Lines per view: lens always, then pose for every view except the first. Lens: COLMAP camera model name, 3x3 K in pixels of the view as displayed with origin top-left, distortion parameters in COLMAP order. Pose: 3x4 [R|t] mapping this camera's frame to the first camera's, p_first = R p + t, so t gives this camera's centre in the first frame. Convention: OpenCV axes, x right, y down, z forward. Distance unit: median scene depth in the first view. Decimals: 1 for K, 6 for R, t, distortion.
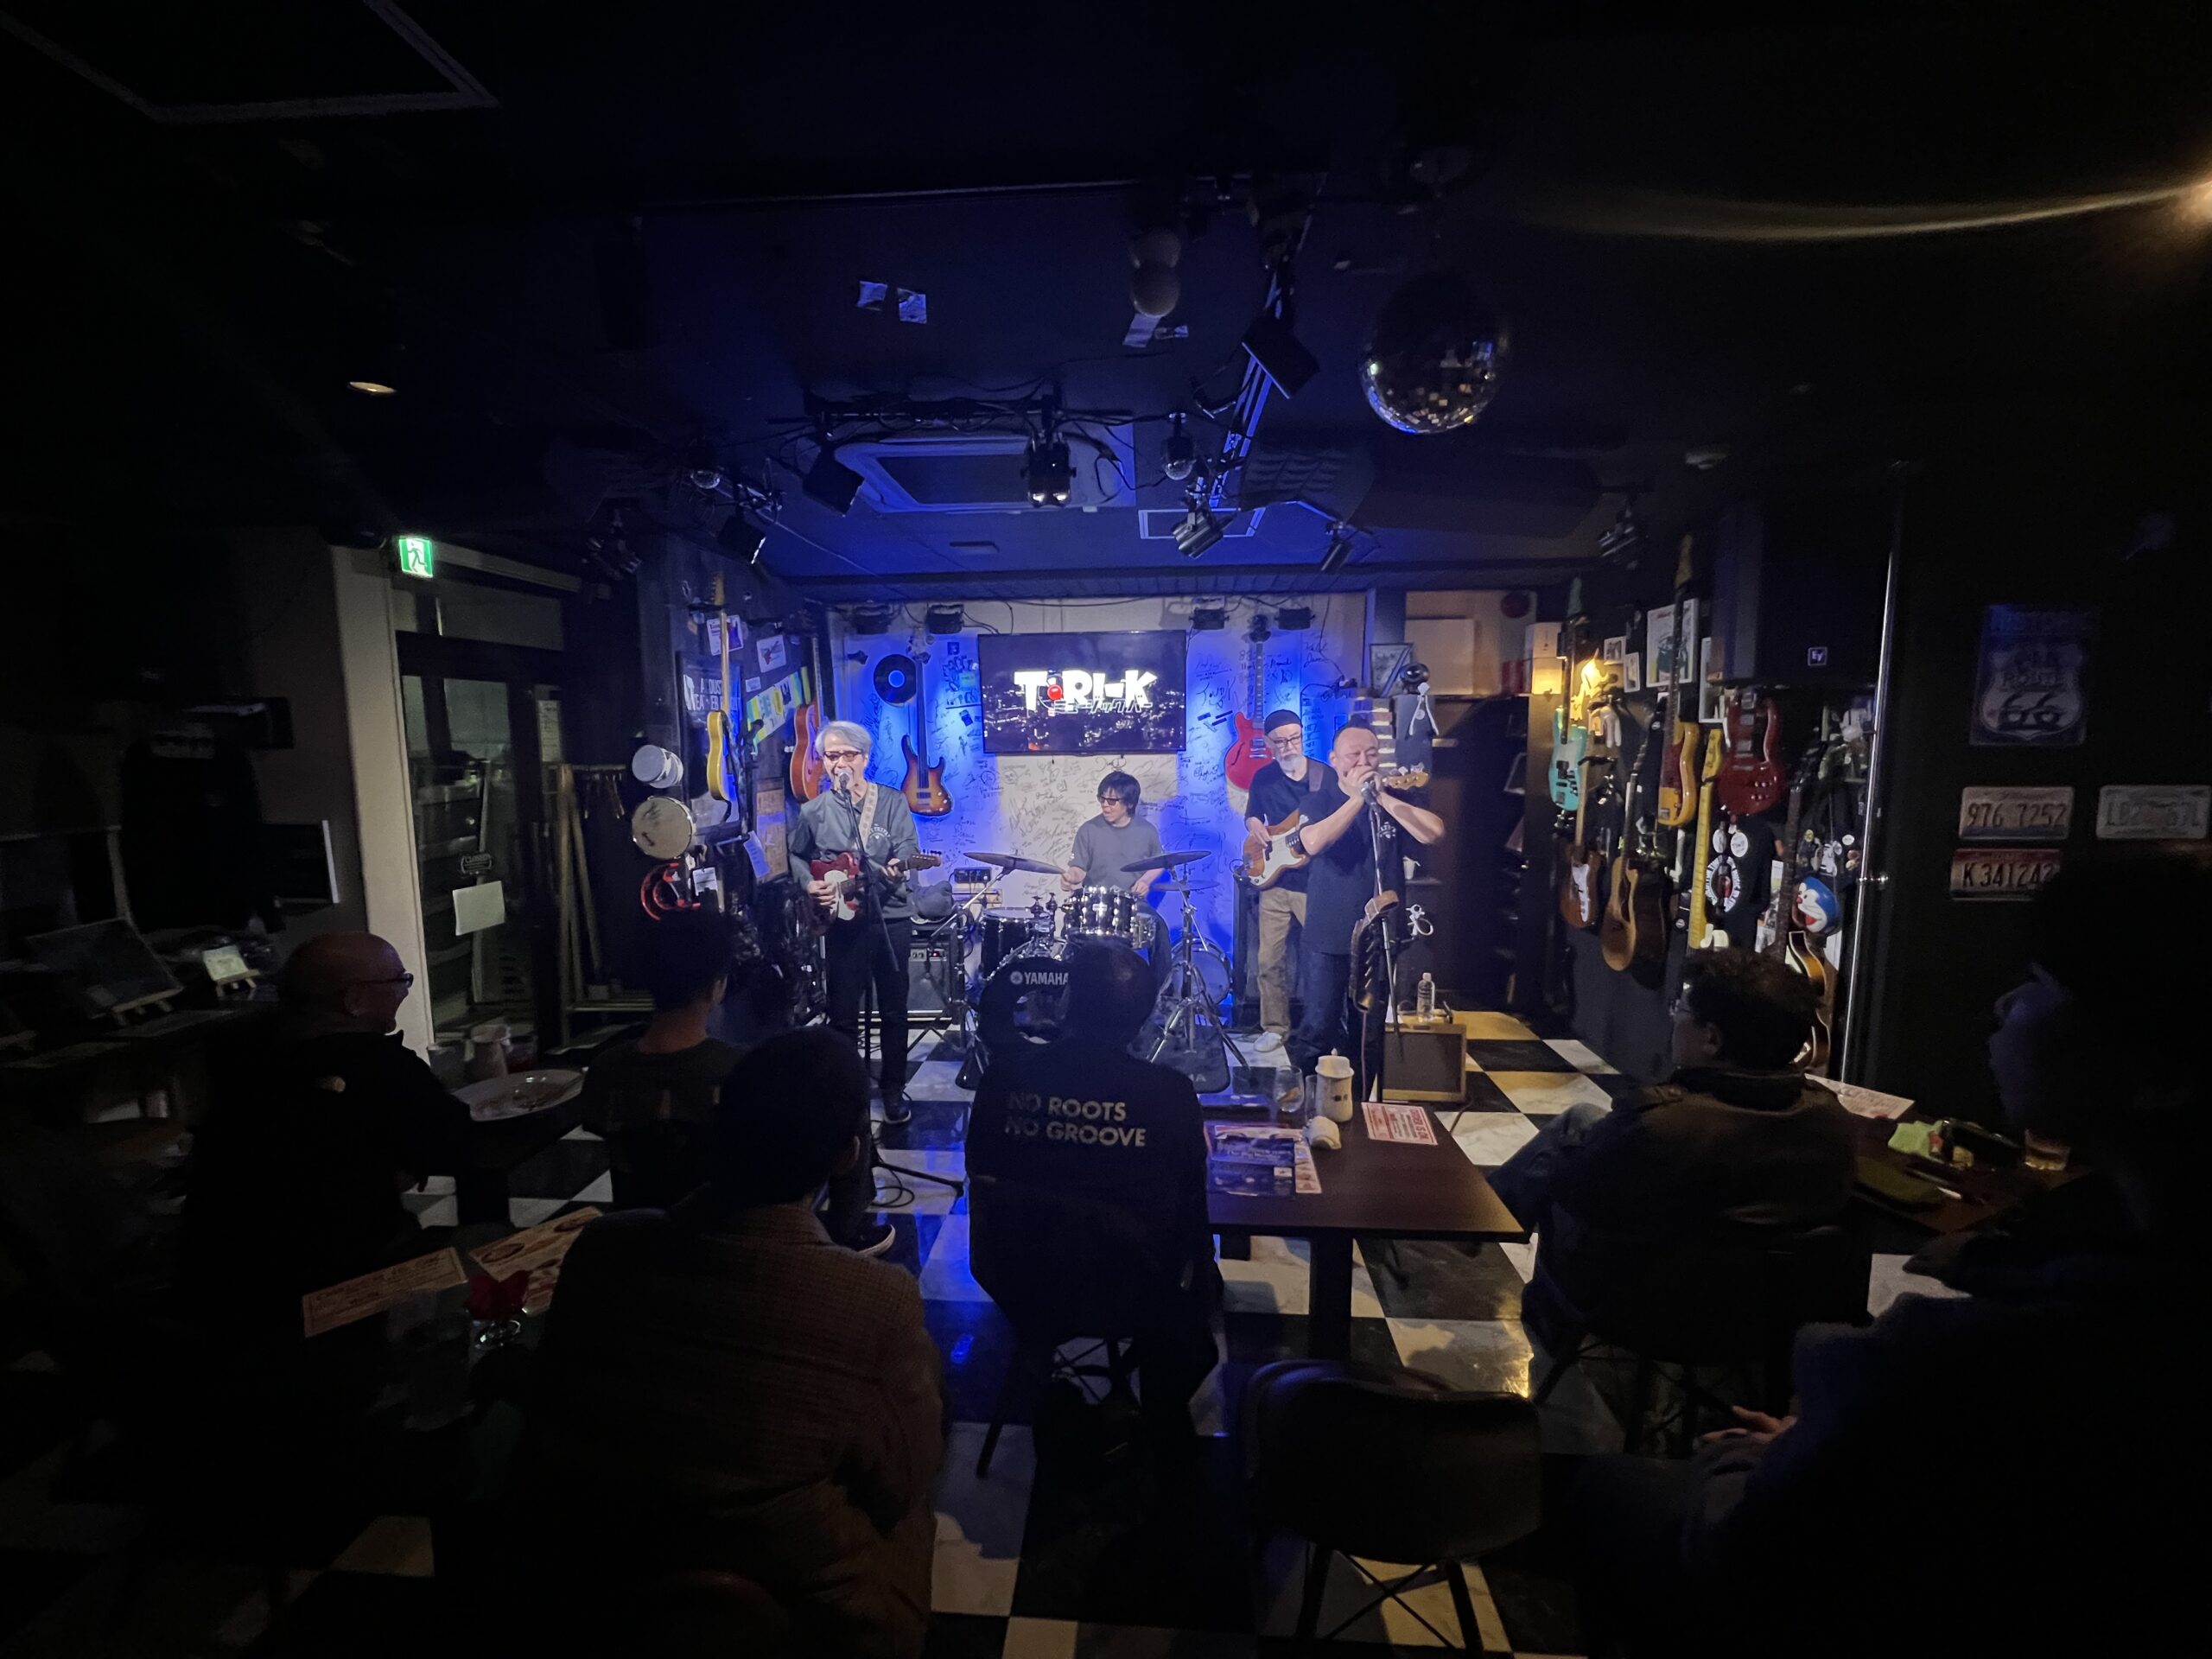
lens RADIAL K [[889.6, 0, 1106.5], [0, 889.6, 827.5], [0, 0, 1]] dist [0.006910, -0.002524]
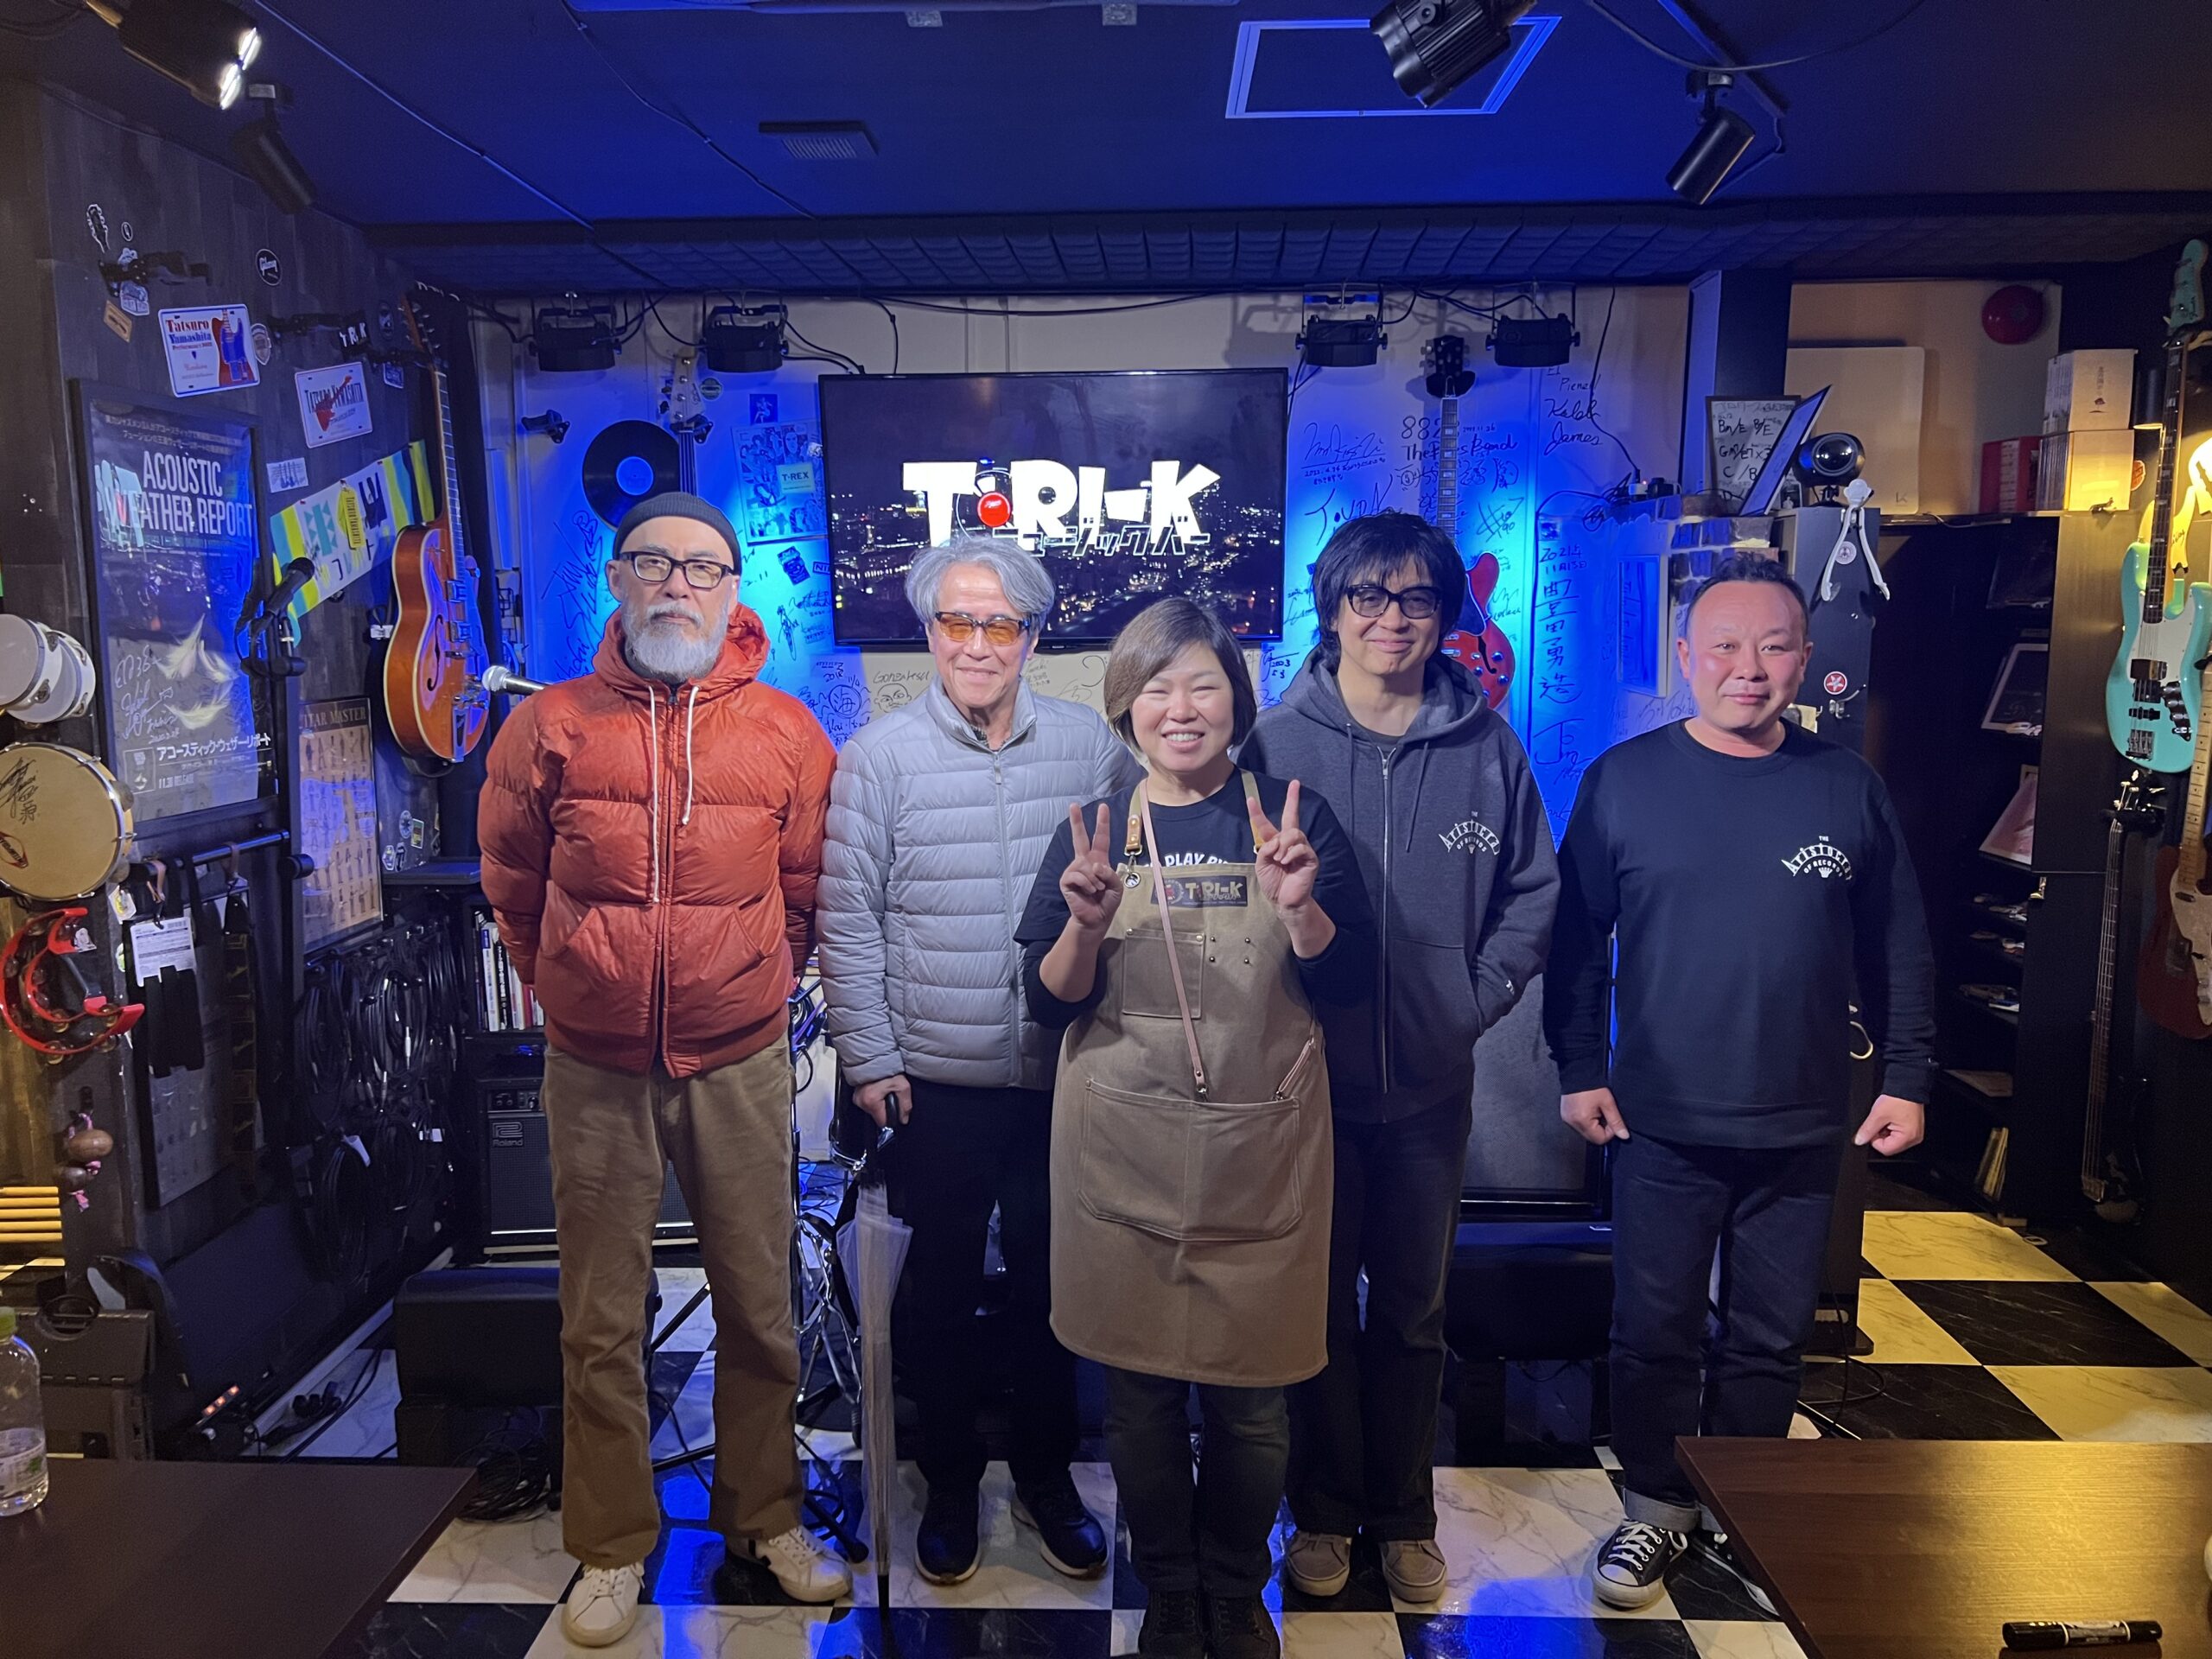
lens RADIAL K [[1664.4, 0, 1101.6], [0, 1664.4, 841.6], [0, 0, 1]] dist [0.079399, -0.084485]
pose [[0.999321, -0.002567, 0.036766, -0.041275], [0.001560, 0.999624, 0.027388, -0.008472], [-0.036822, -0.027312, 0.998949, 0.178158]]
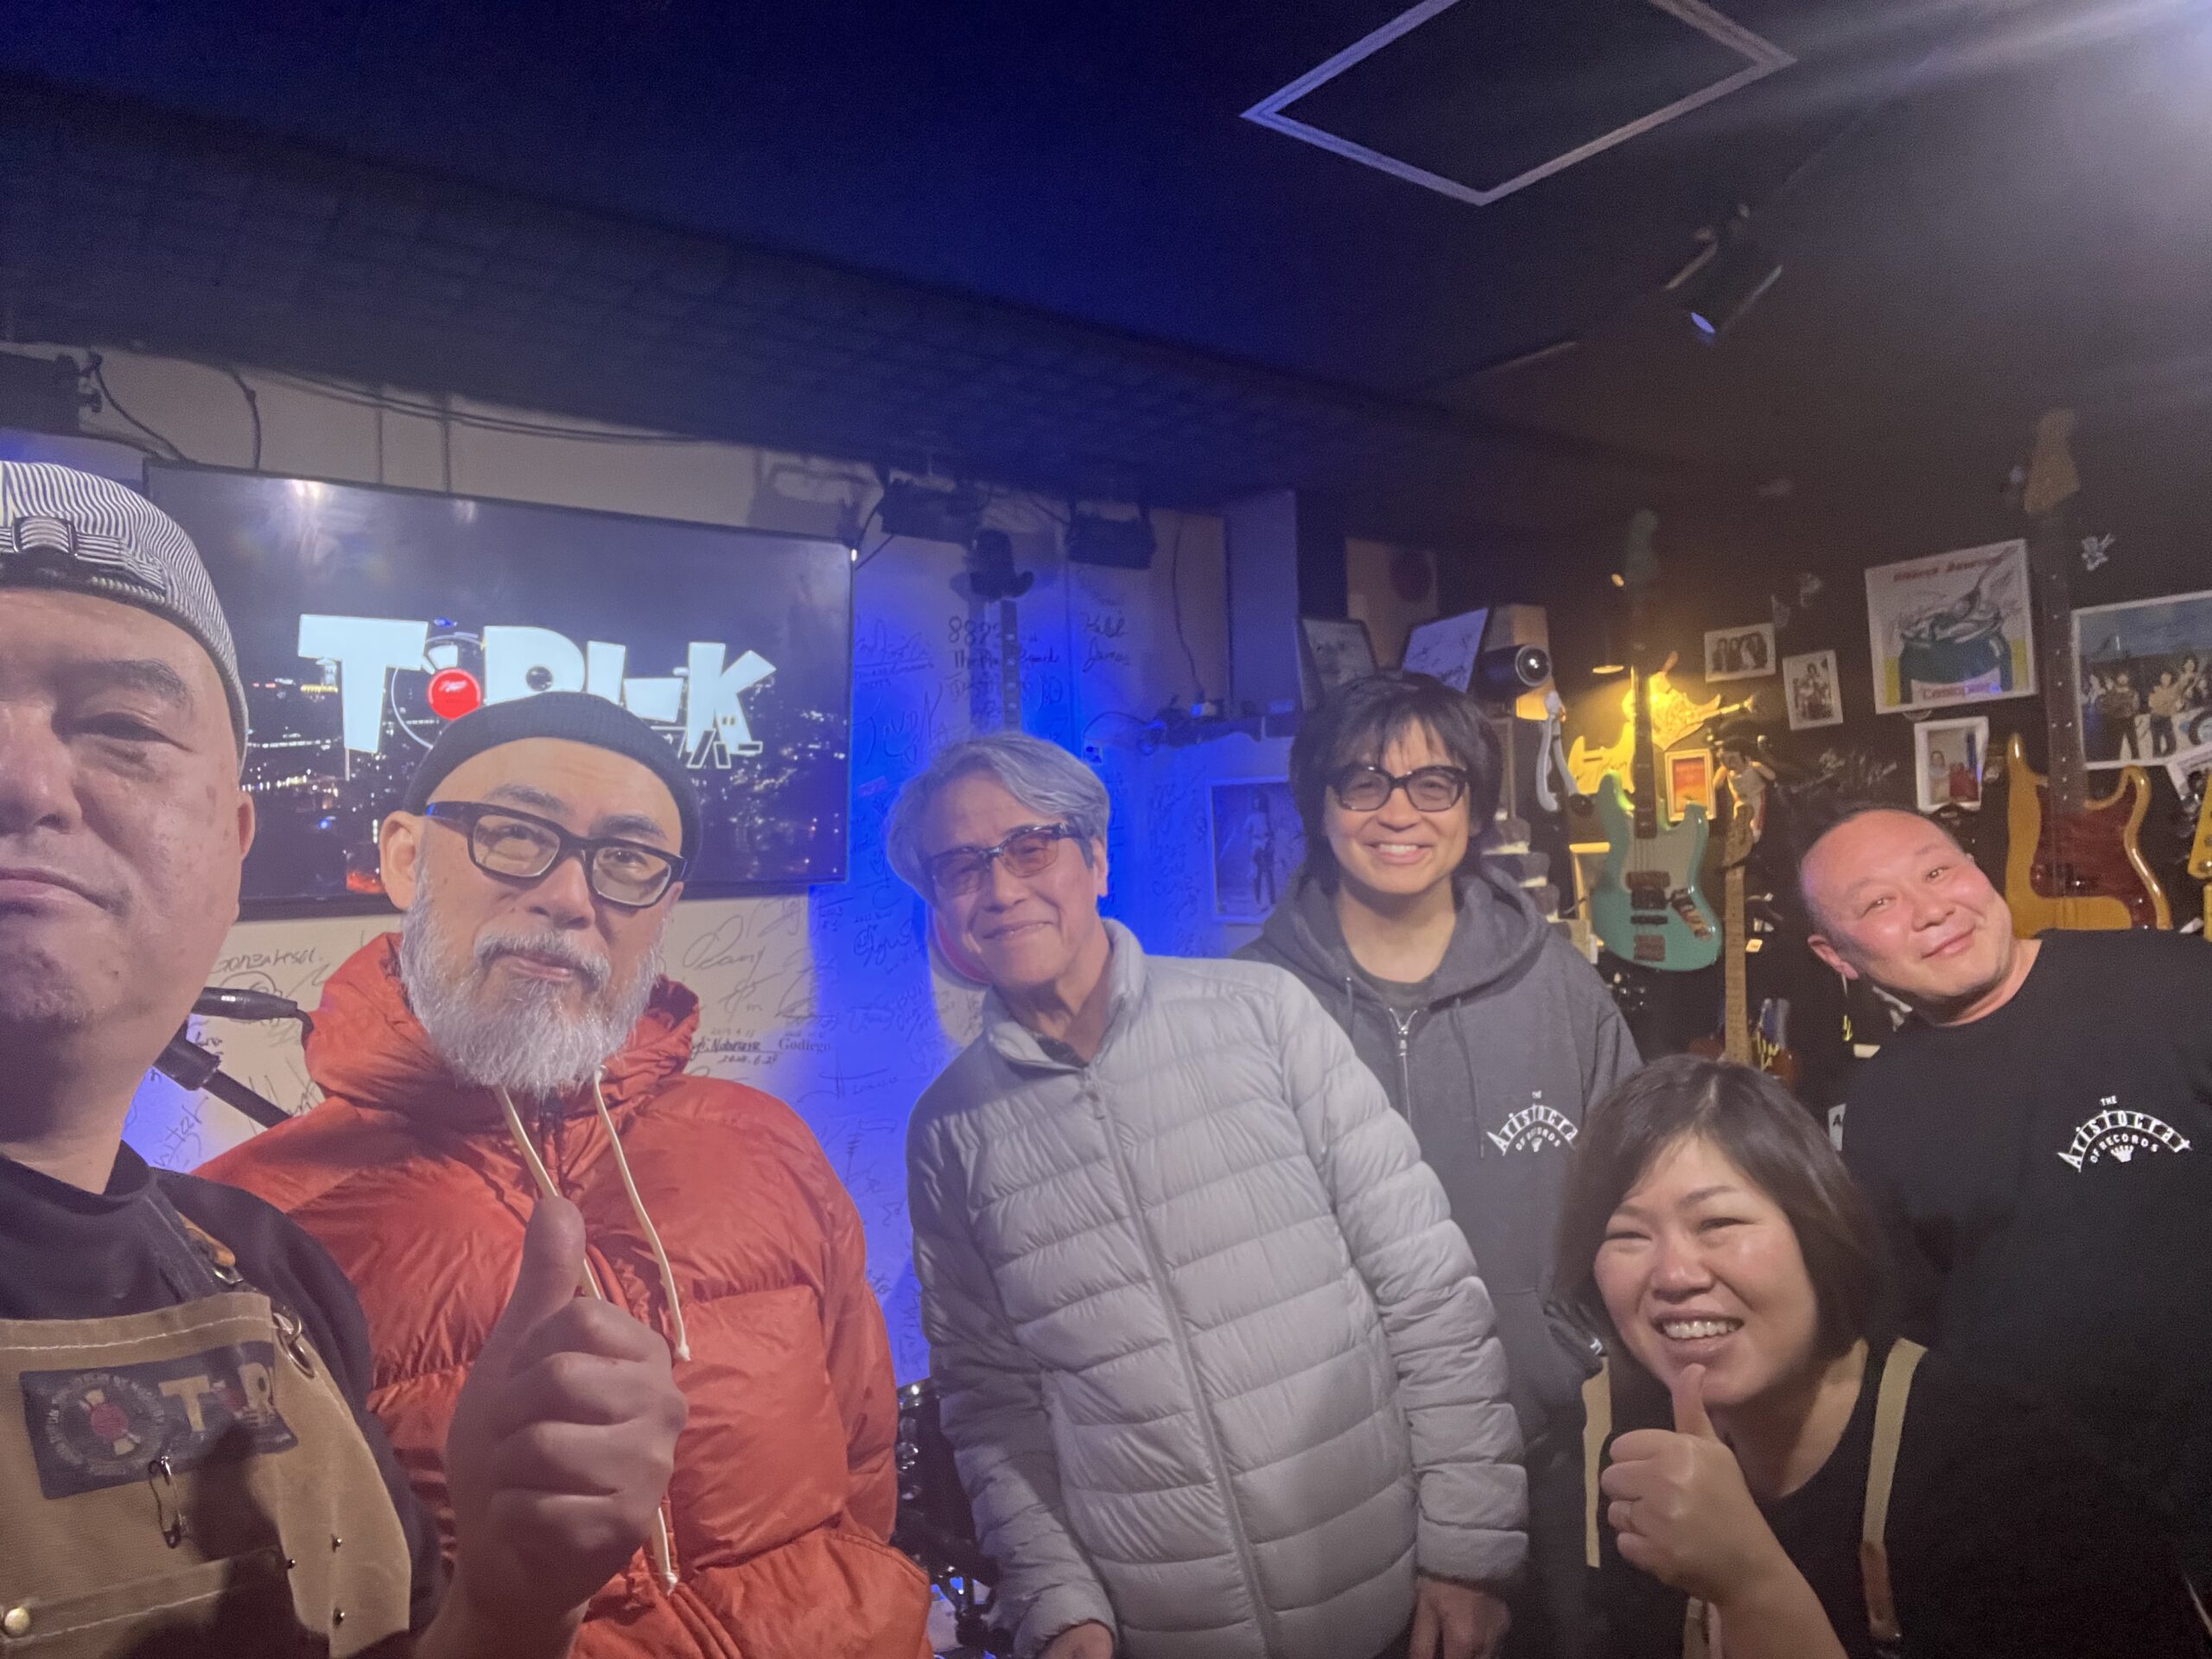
lens RADIAL K [[1517.9, 0, 1118.1], [0, 1517.9, 843.9], [0, 0, 1]] dist [0.036732, 0.001293]
pose [[0.749366, -0.006657, 0.662122, -0.271811], [0.103804, 0.988767, -0.107541, -0.030603], [-0.653968, 0.149319, 0.741639, 0.578844]]
